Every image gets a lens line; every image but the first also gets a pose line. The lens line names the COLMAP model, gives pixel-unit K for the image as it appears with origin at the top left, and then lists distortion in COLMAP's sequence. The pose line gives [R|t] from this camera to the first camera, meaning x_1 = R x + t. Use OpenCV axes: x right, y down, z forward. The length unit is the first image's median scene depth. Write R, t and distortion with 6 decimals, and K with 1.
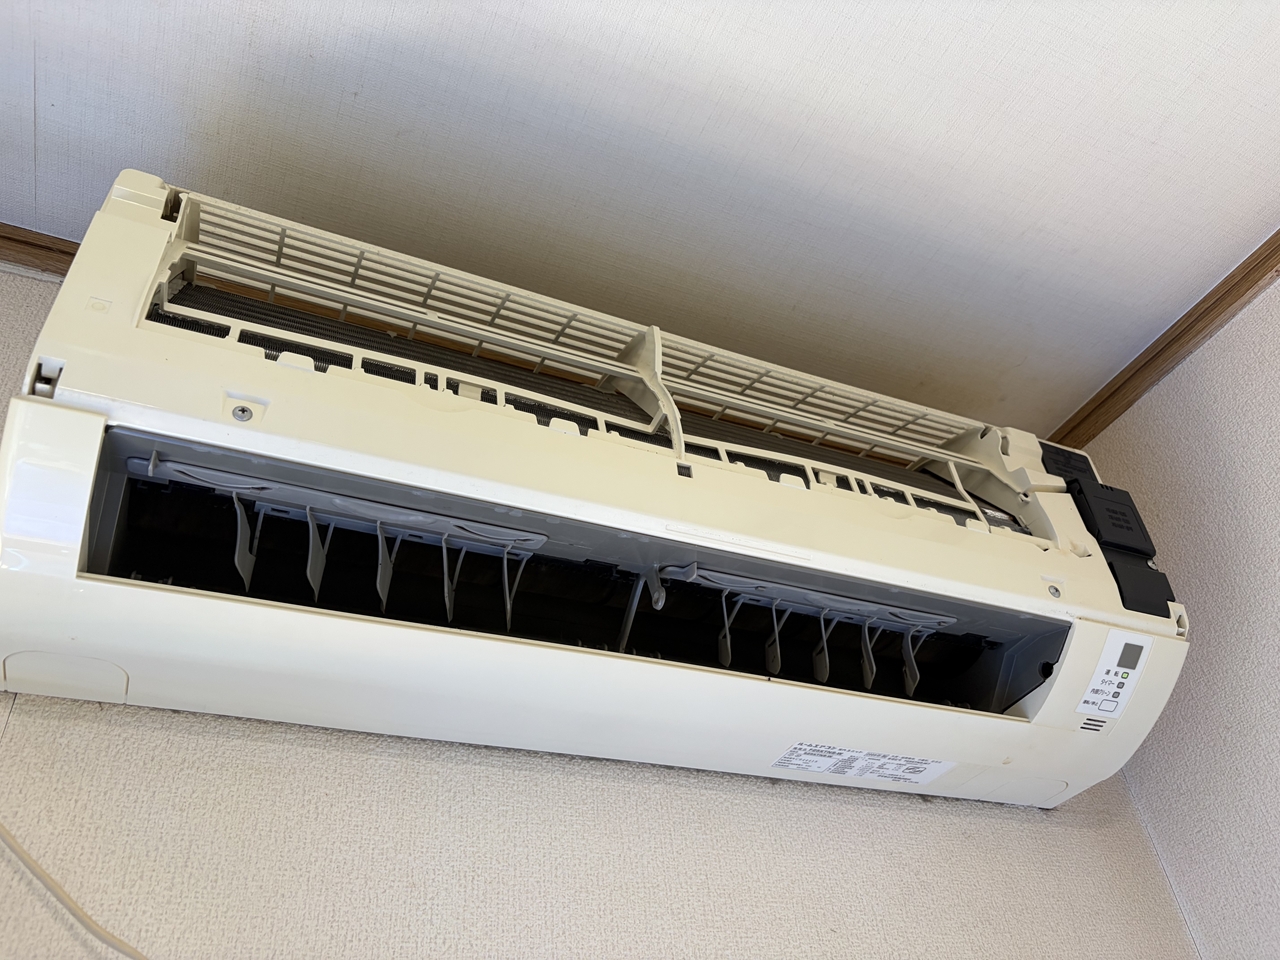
lens RADIAL K [[986.5, 0, 640.0], [0, 986.5, 480.0], [0, 0, 1]] dist [-0.001587, -0.000503]
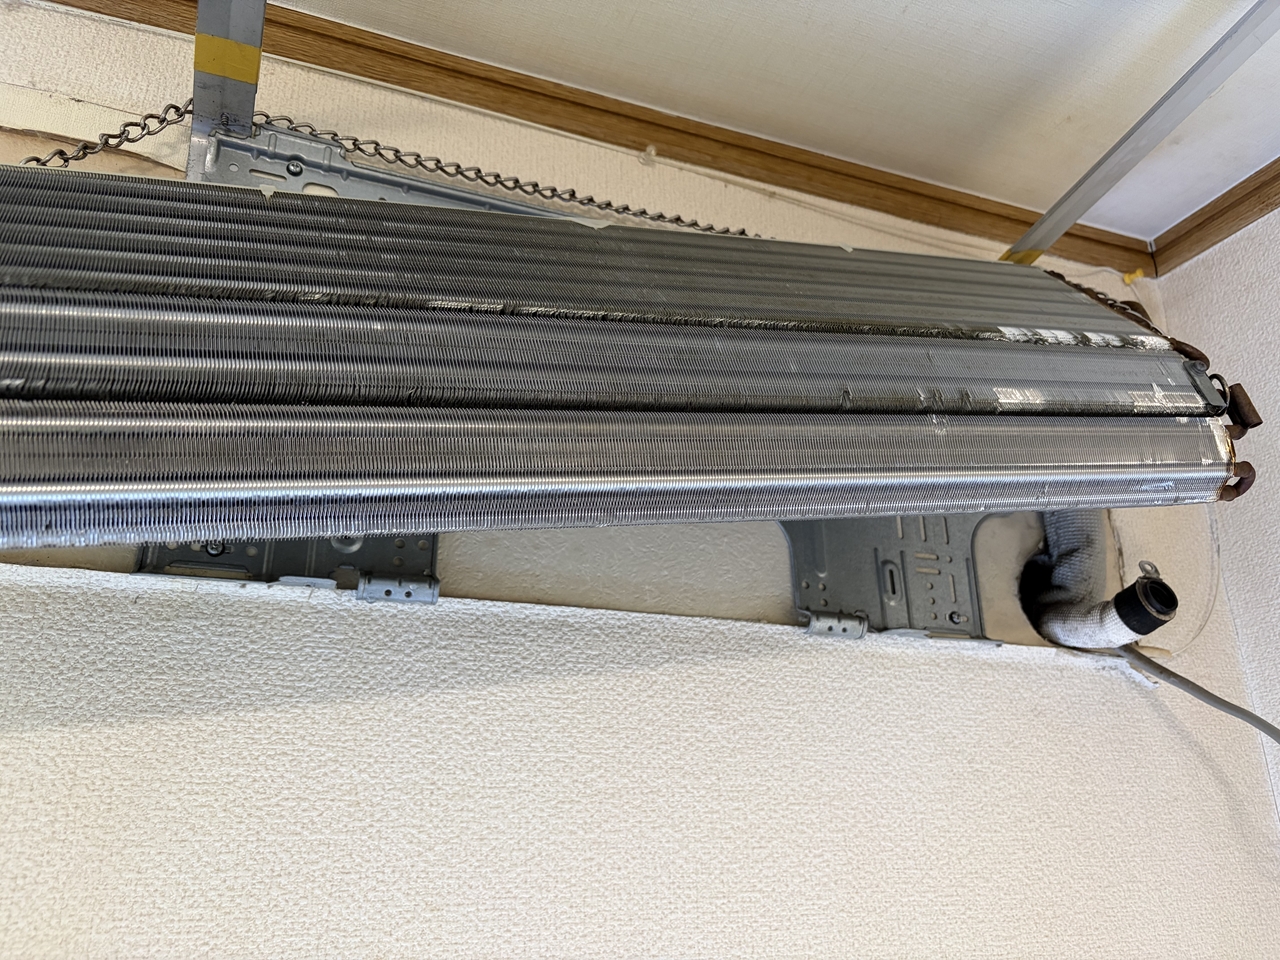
lens RADIAL K [[973.1, 0, 628.5], [0, 973.1, 475.8], [0, 0, 1]] dist [-0.007290, 0.000388]
pose [[0.995984, 0.055949, -0.069904, 0.035918], [-0.029469, 0.942068, 0.334125, -0.118158], [0.084548, -0.330723, 0.939933, 0.306926]]
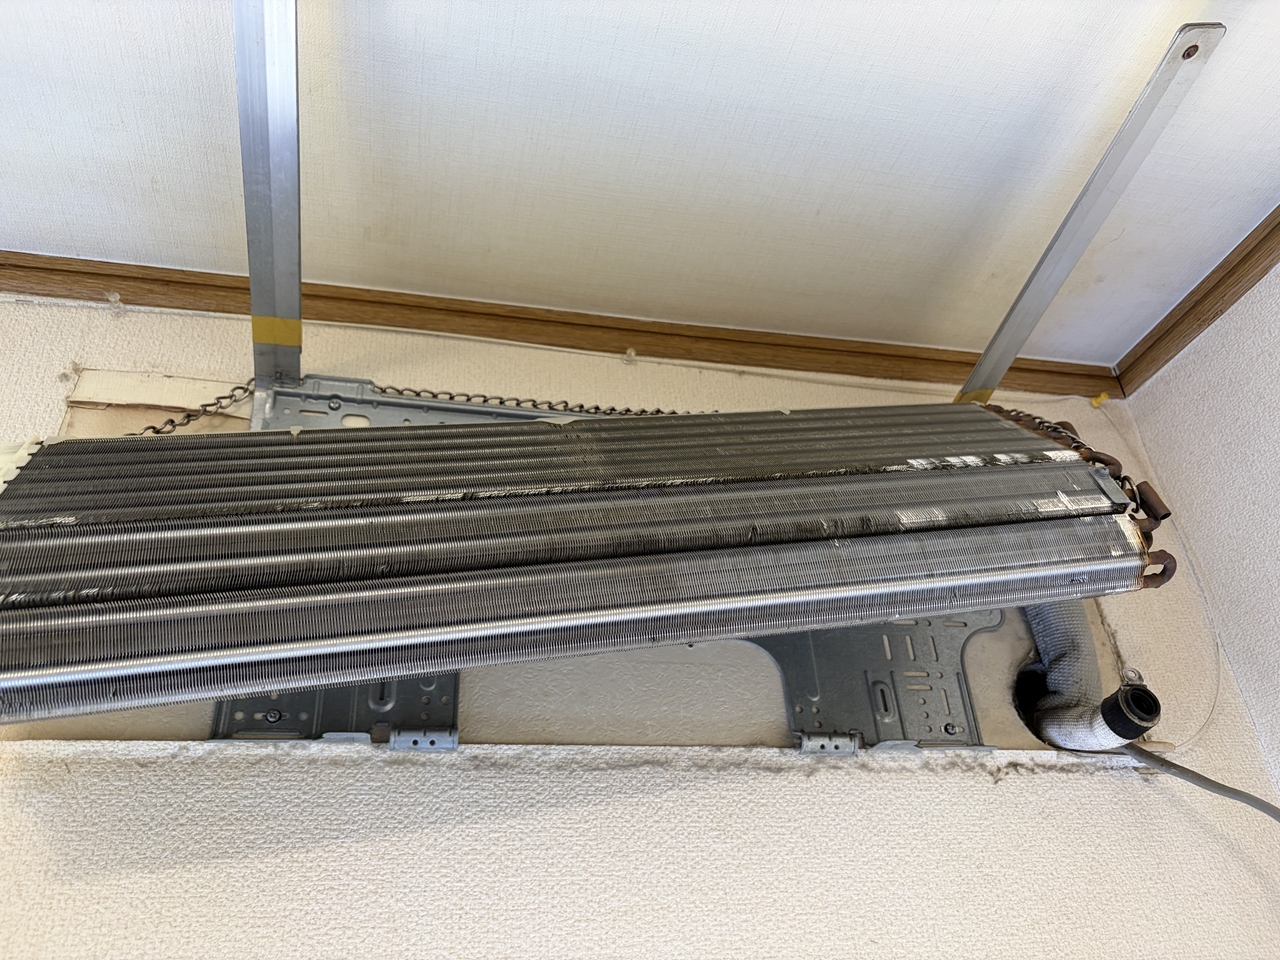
lens RADIAL K [[986.5, 0, 640.0], [0, 986.5, 480.0], [0, 0, 1]] dist [-0.001587, -0.000503]
pose [[0.980682, -0.079119, -0.178894, 0.189928], [0.106445, 0.983134, 0.148714, -0.124276], [0.164111, -0.164884, 0.972564, 0.159722]]
